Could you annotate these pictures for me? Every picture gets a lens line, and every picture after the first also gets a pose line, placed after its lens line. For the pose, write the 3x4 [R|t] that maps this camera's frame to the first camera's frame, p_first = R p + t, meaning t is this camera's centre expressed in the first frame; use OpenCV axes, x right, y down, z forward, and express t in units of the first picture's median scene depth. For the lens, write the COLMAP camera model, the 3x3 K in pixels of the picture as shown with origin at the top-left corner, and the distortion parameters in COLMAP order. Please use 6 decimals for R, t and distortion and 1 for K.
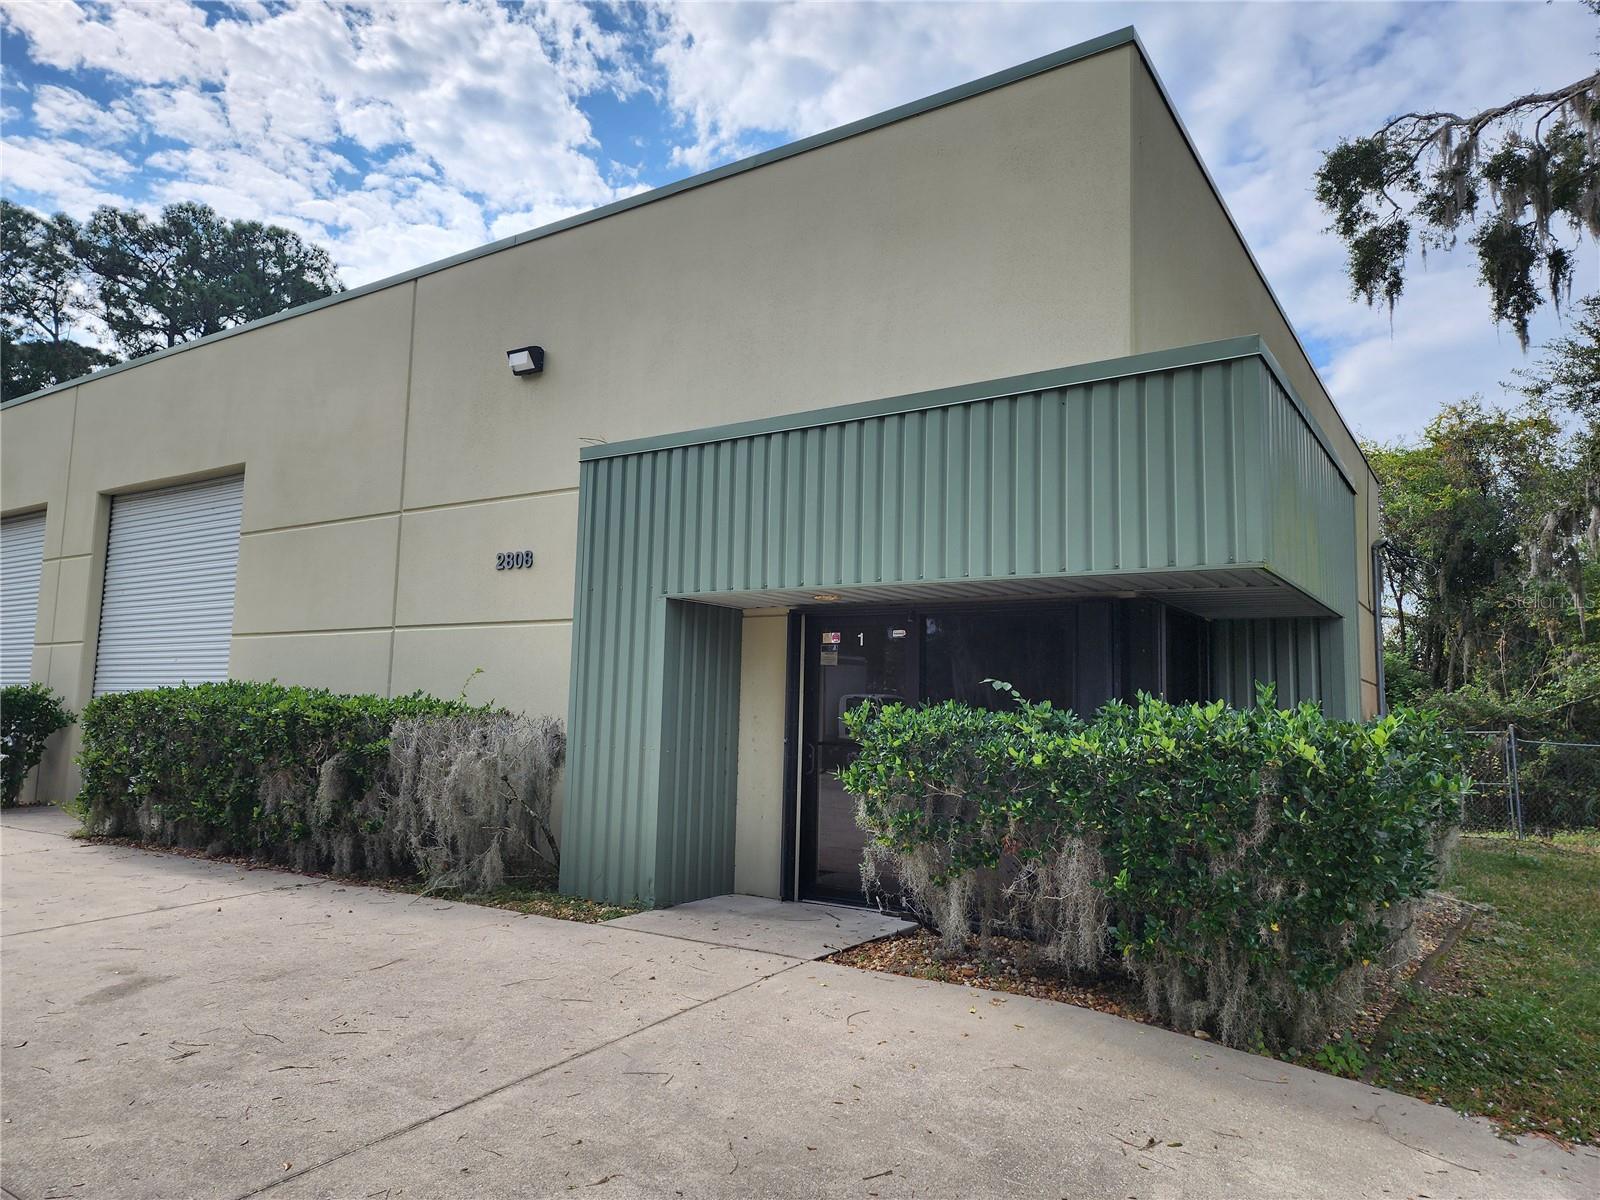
lens RADIAL K [[1092.6, 0, 796.4], [0, 1092.6, 593.2], [0, 0, 1]] dist [-0.004158, 0.000572]
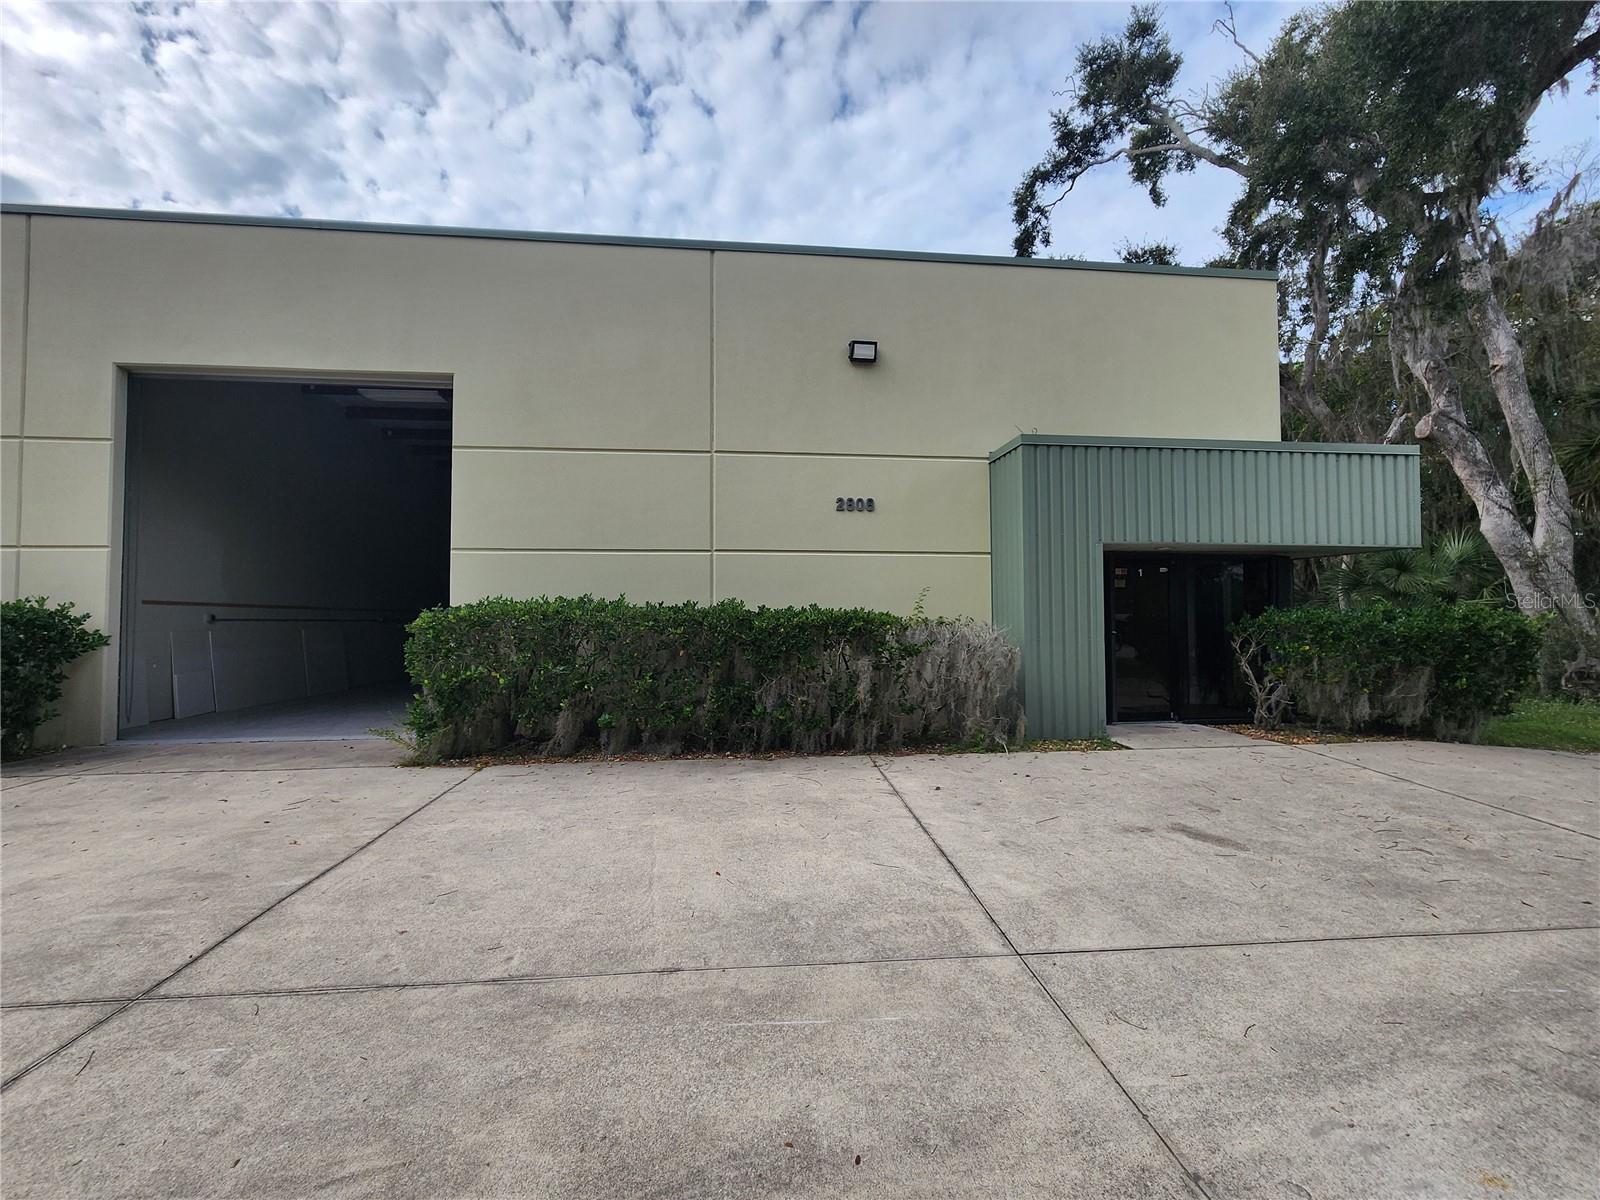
lens RADIAL K [[658.3, 0, 797.1], [0, 658.3, 609.4], [0, 0, 1]] dist [0.002518, -0.001126]
pose [[0.765788, -0.002842, 0.643087, -0.859769], [-0.052295, 0.996403, 0.066676, 0.048682], [-0.640963, -0.084690, 0.762885, 0.444104]]
